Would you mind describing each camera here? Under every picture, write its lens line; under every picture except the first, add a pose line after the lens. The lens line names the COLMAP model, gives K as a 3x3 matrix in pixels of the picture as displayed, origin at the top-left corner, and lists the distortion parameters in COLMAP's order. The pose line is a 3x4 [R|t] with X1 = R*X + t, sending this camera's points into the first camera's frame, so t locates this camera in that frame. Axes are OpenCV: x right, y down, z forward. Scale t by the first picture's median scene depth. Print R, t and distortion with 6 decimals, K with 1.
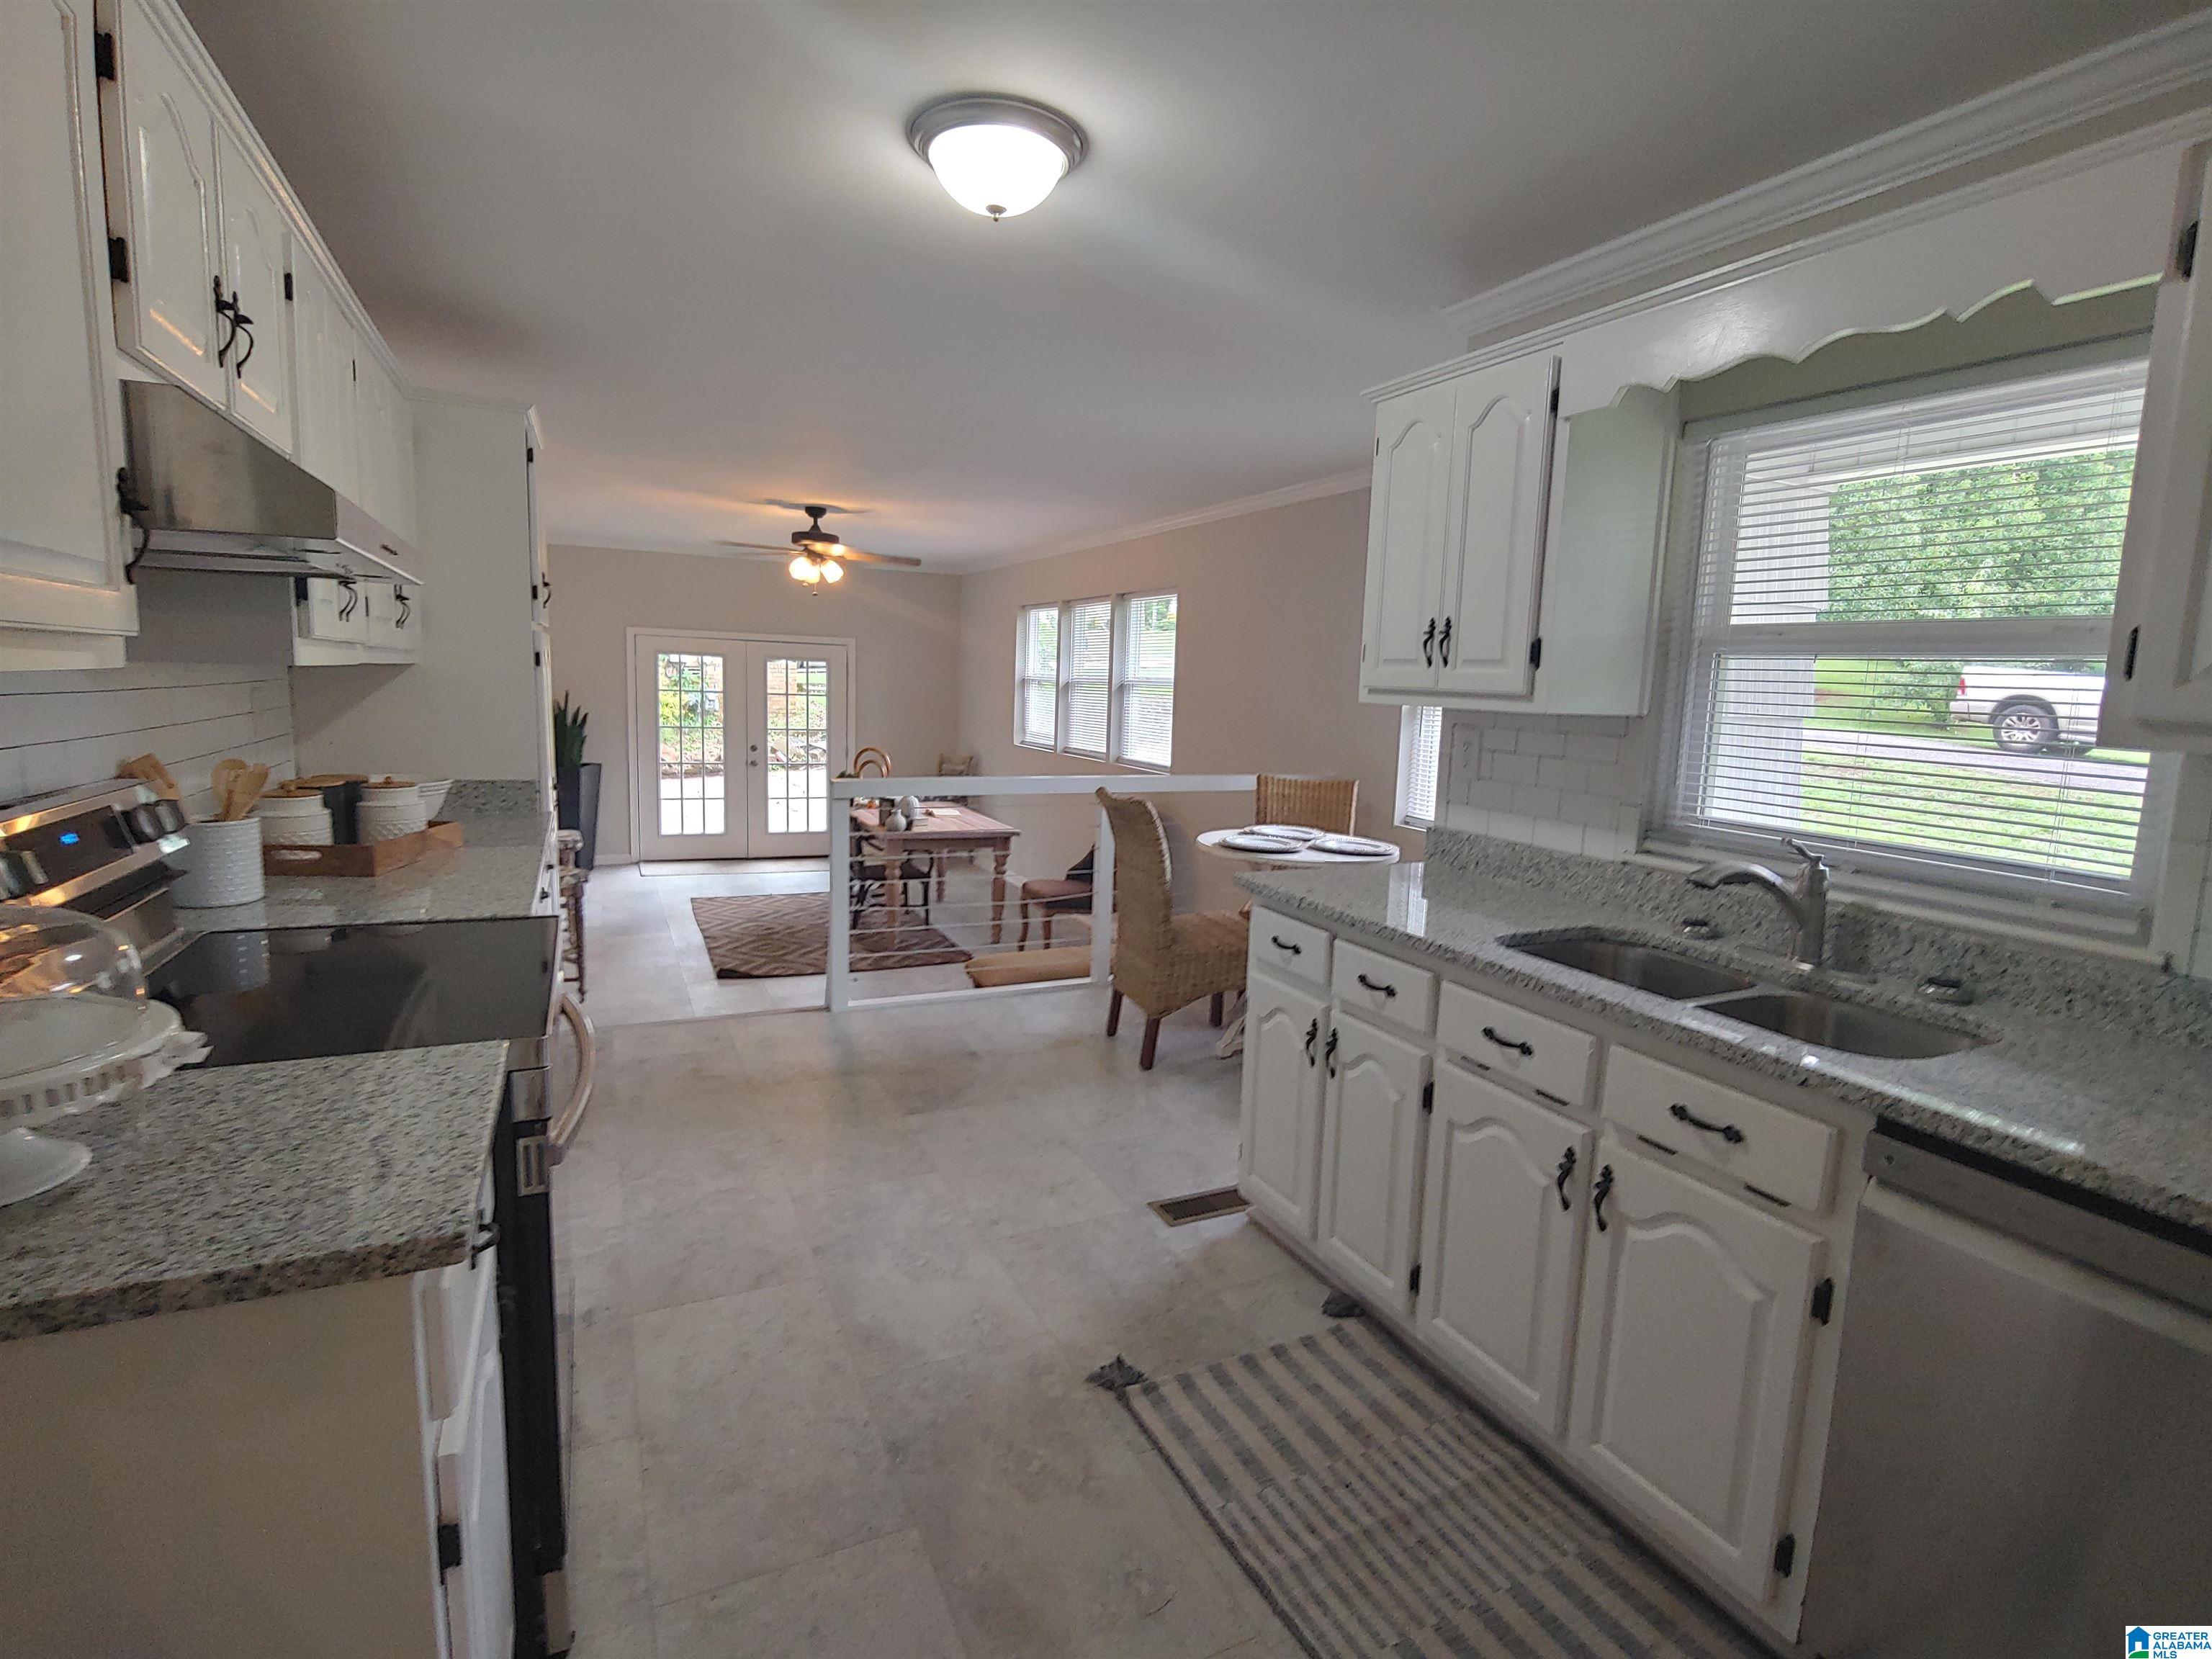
lens RADIAL K [[1064.0, 0, 1105.2], [0, 1064.0, 827.5], [0, 0, 1]] dist [-0.014689, -0.002559]
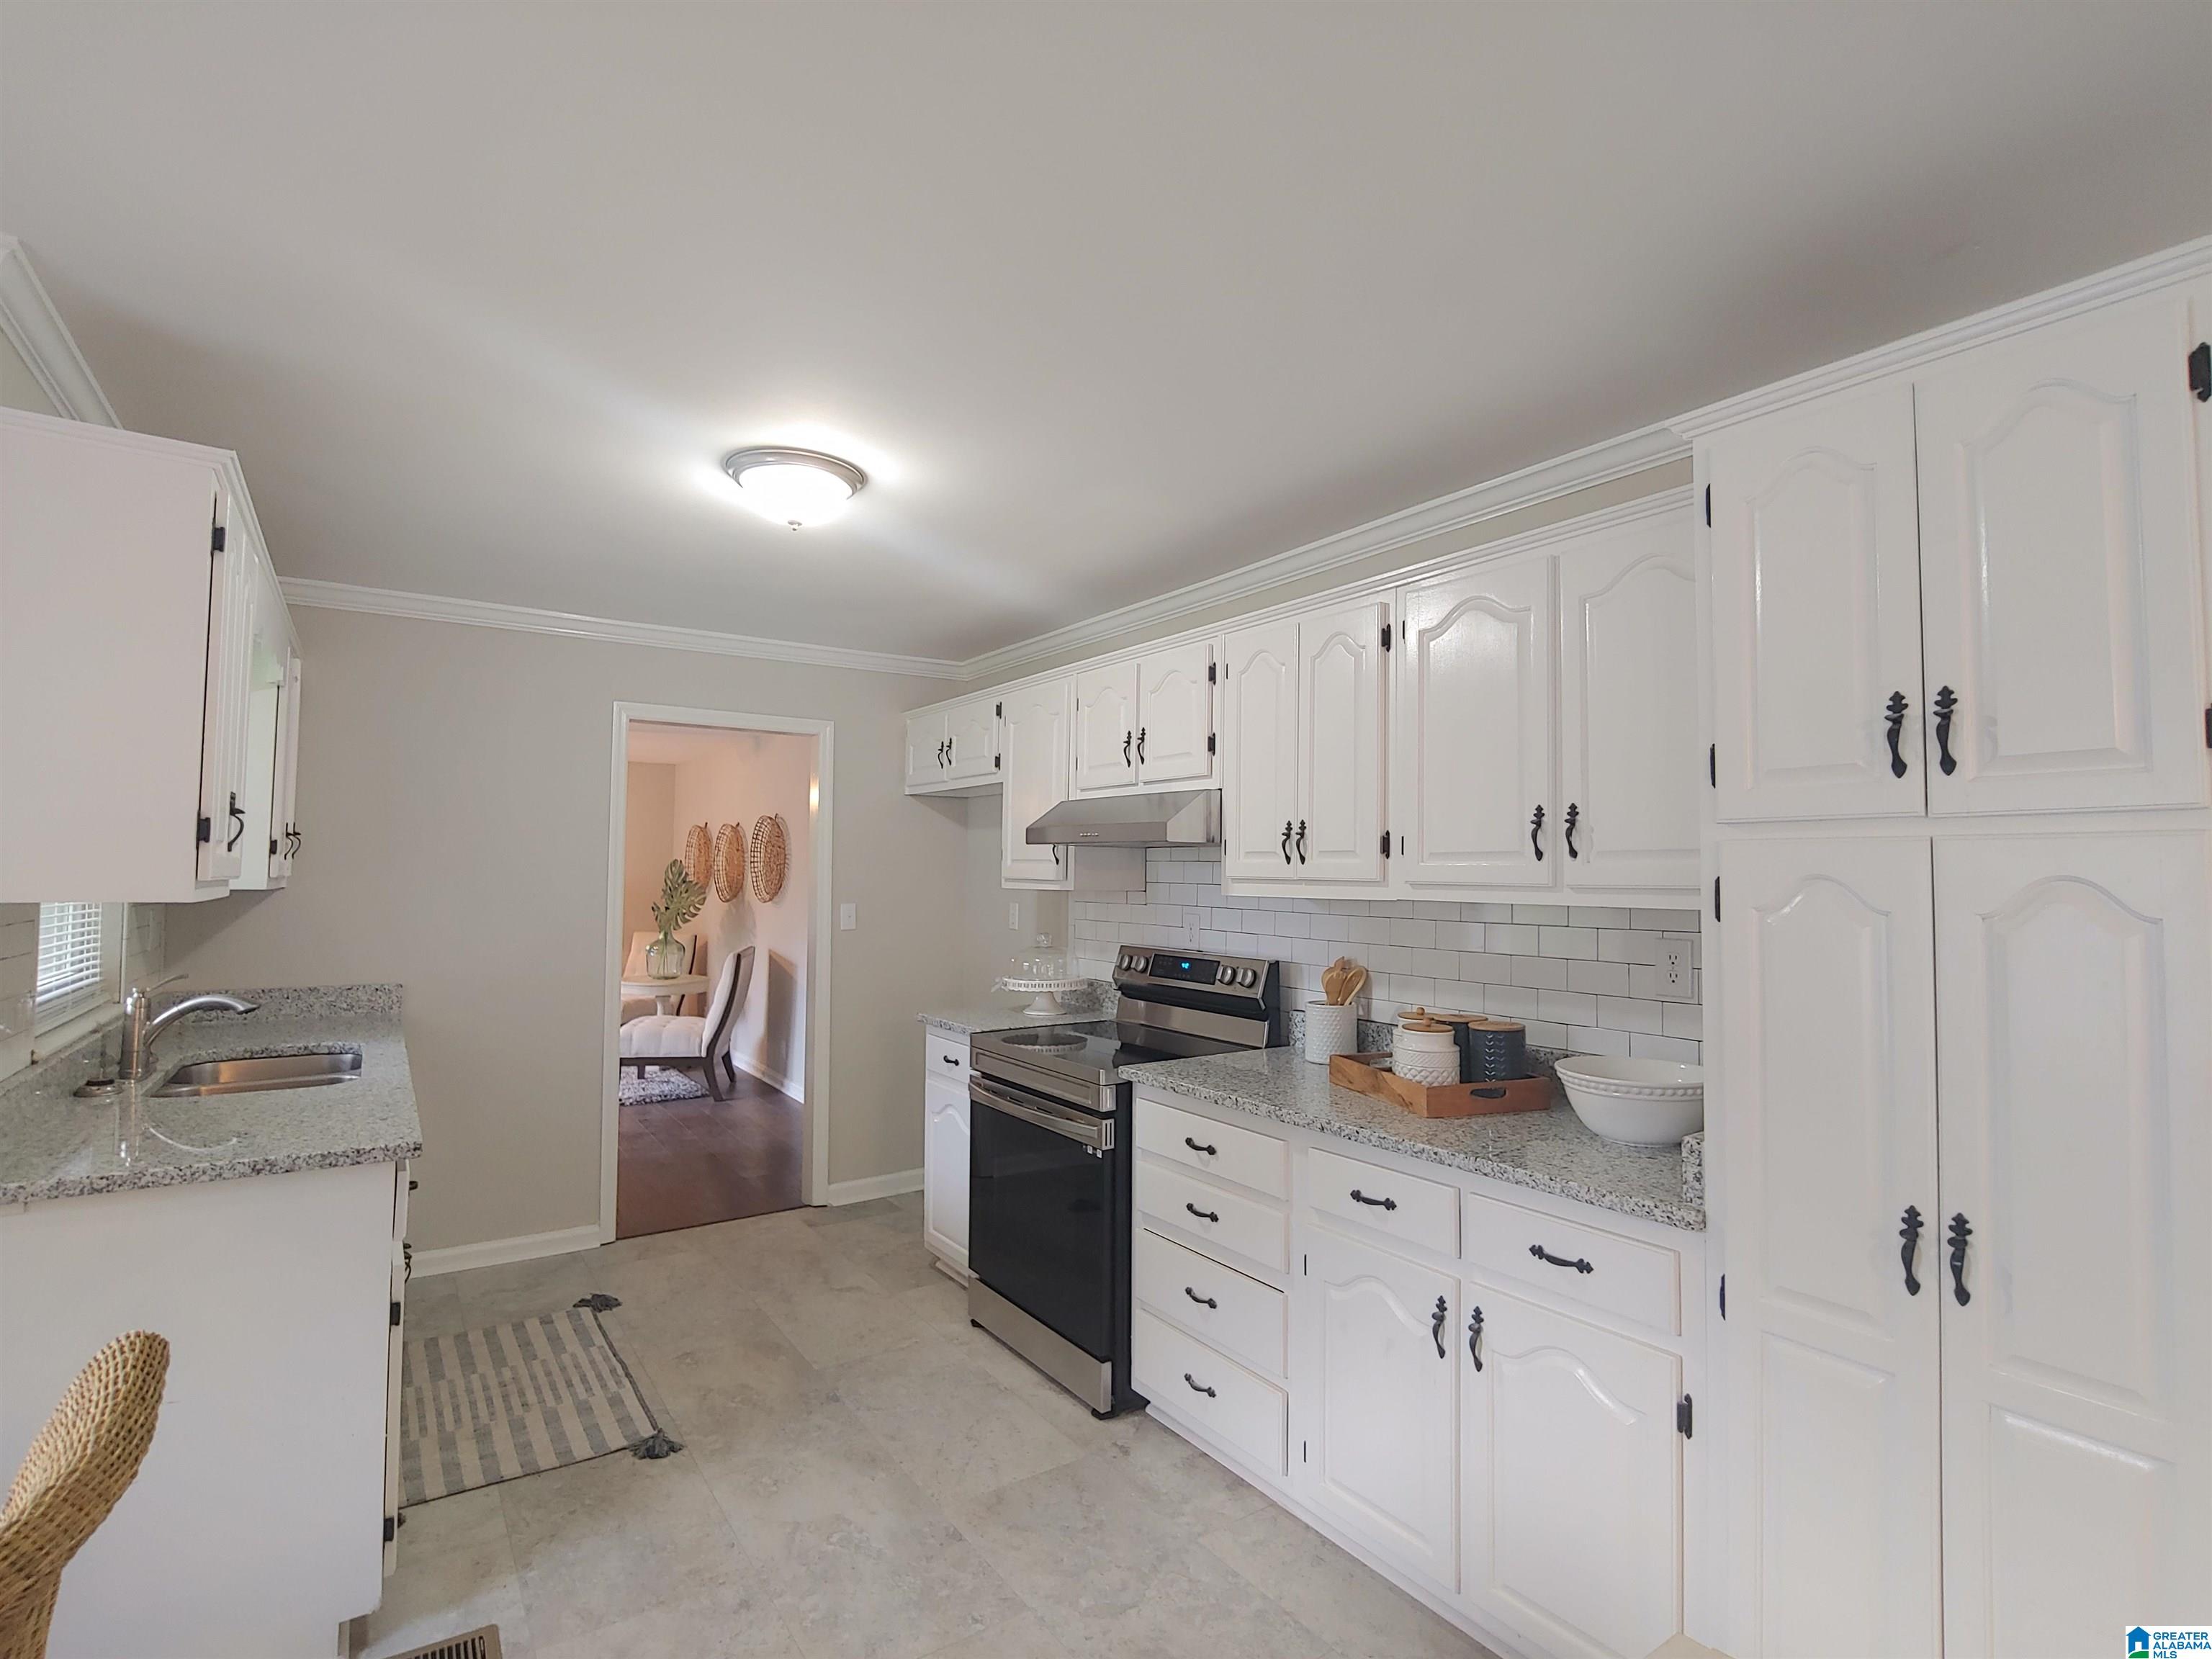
lens RADIAL K [[1064.0, 0, 1100.7], [0, 1064.0, 828.1], [0, 0, 1]] dist [-0.014689, -0.002559]
pose [[-0.987310, -0.048327, -0.151273, -0.243764], [-0.062209, 0.994138, 0.088427, -0.294440], [0.146113, 0.096715, -0.984529, 1.953474]]
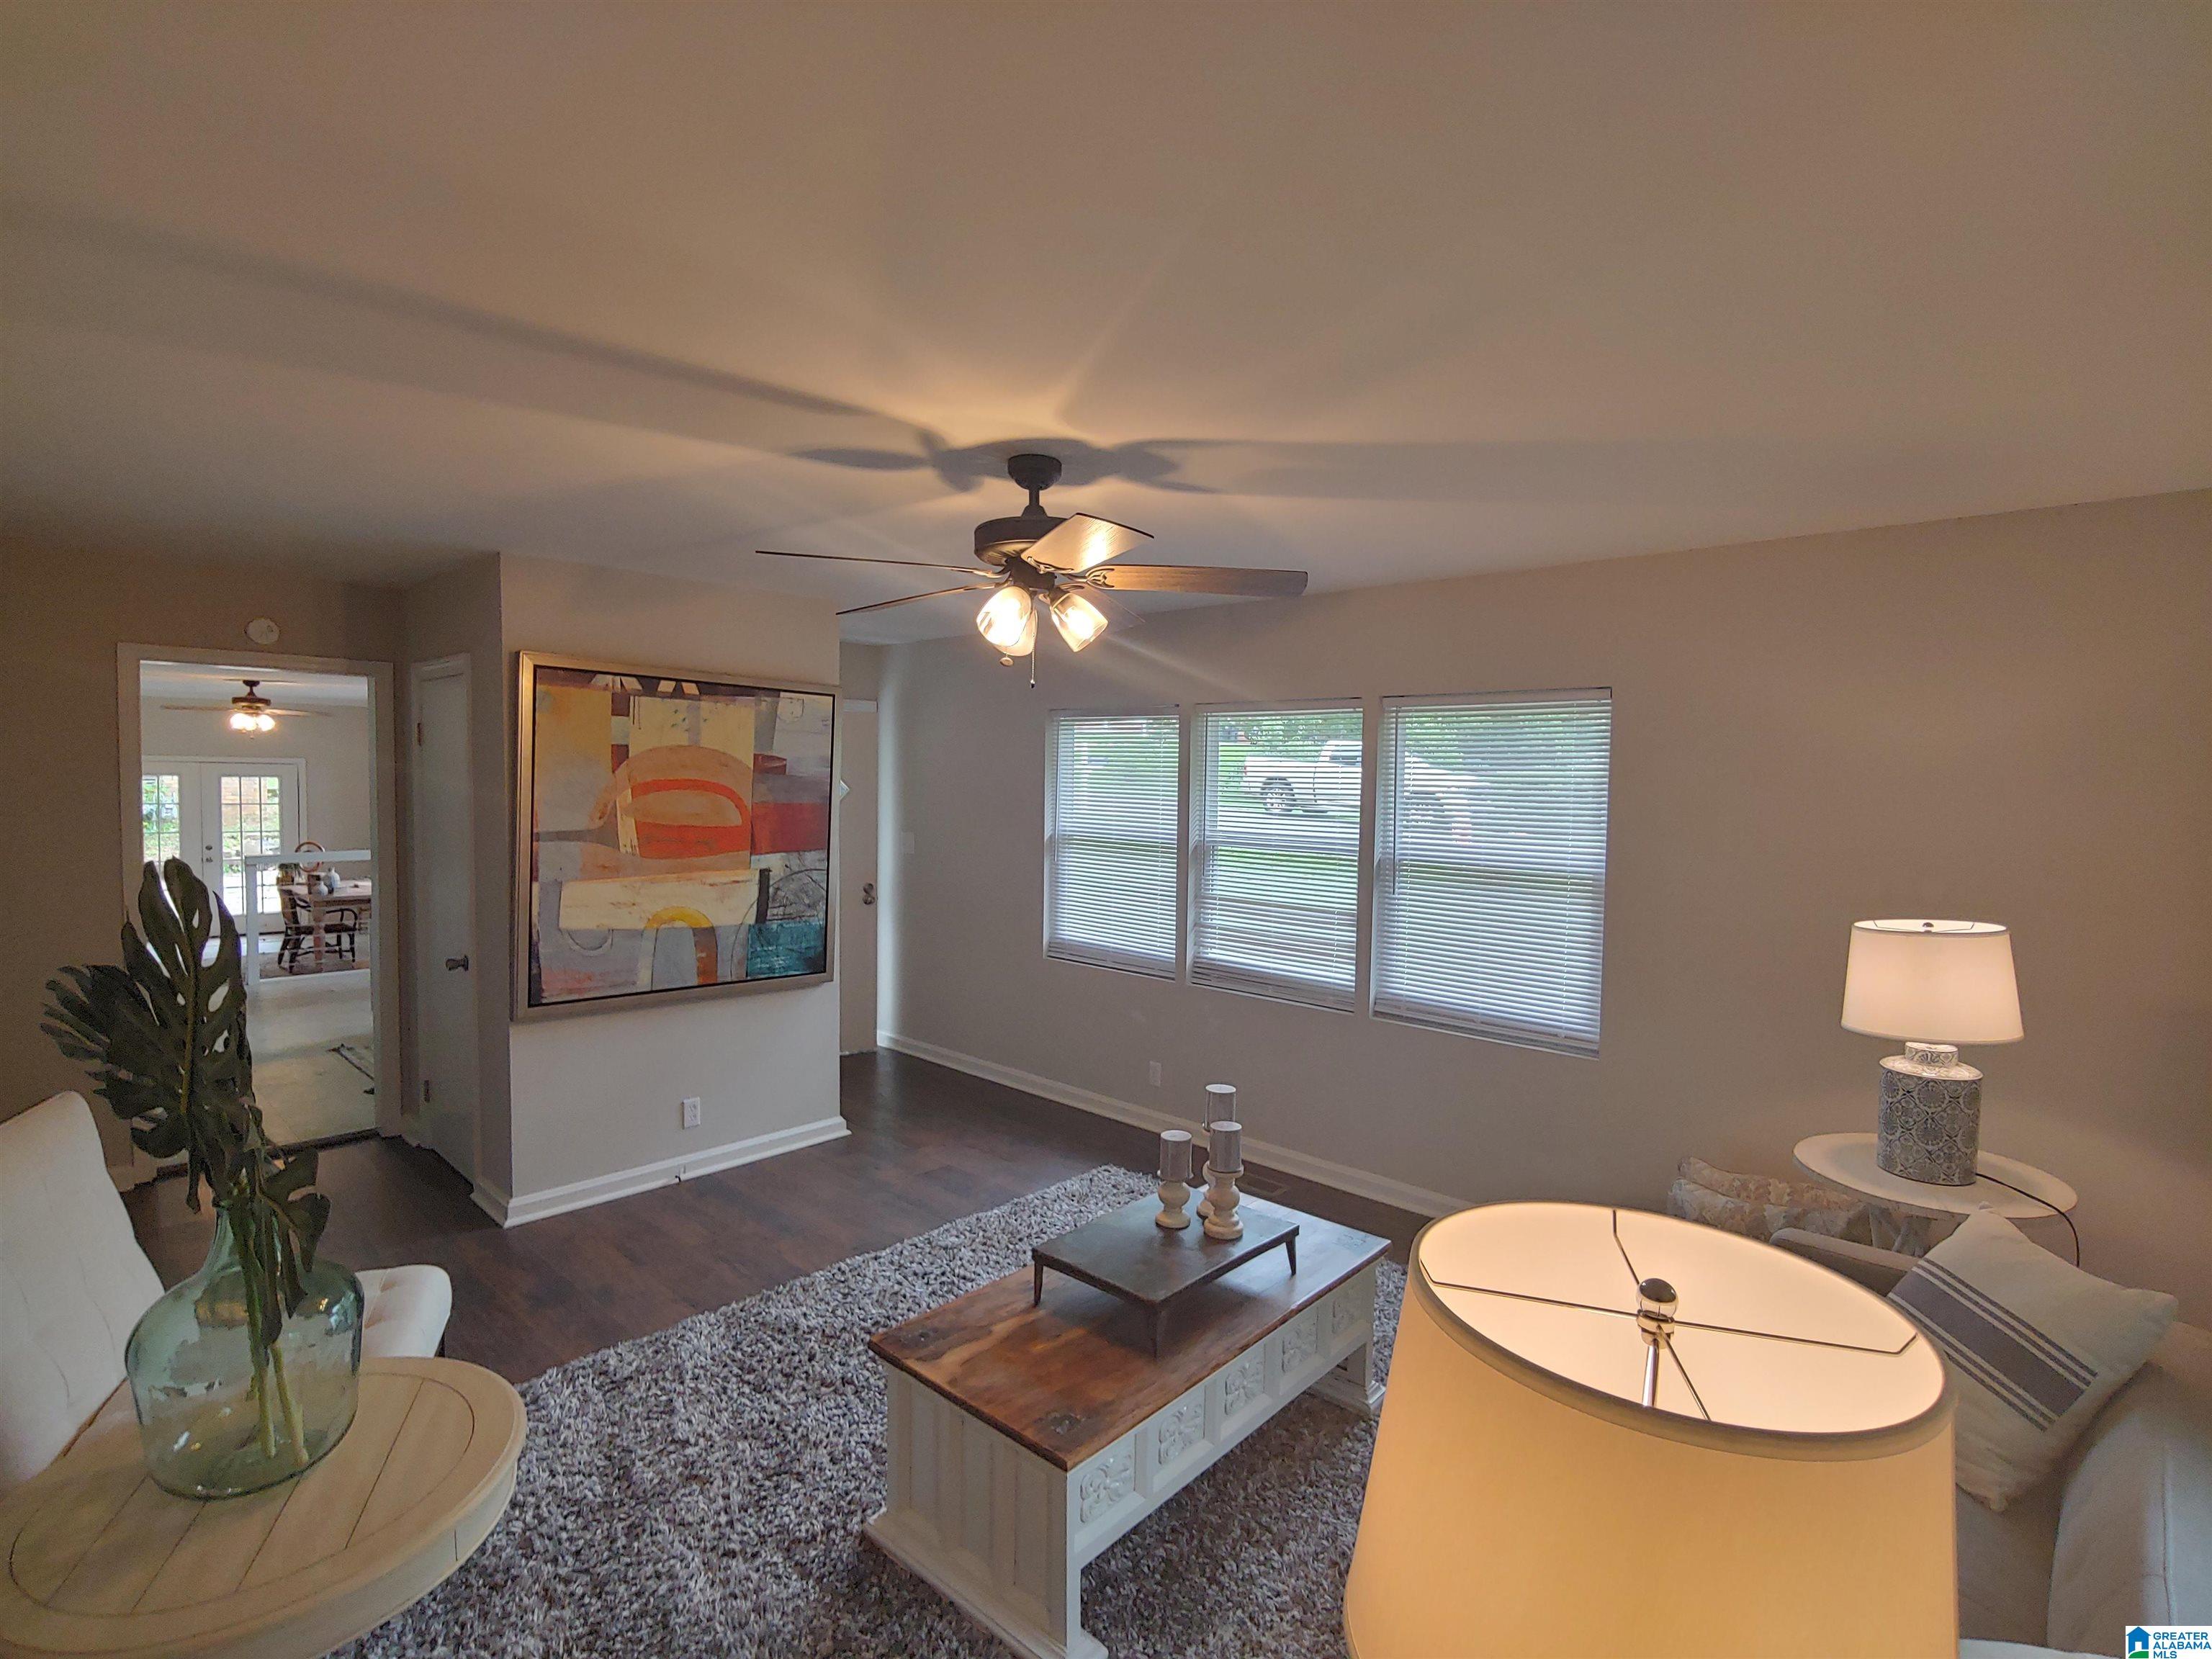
lens RADIAL K [[1064.0, 0, 1103.1], [0, 1064.0, 829.3], [0, 0, 1]] dist [-0.014689, -0.002559]
pose [[0.930930, -0.037398, 0.363278, 0.803546], [0.066359, 0.995506, -0.067567, 0.228401], [-0.359119, 0.087007, 0.929227, -2.124716]]
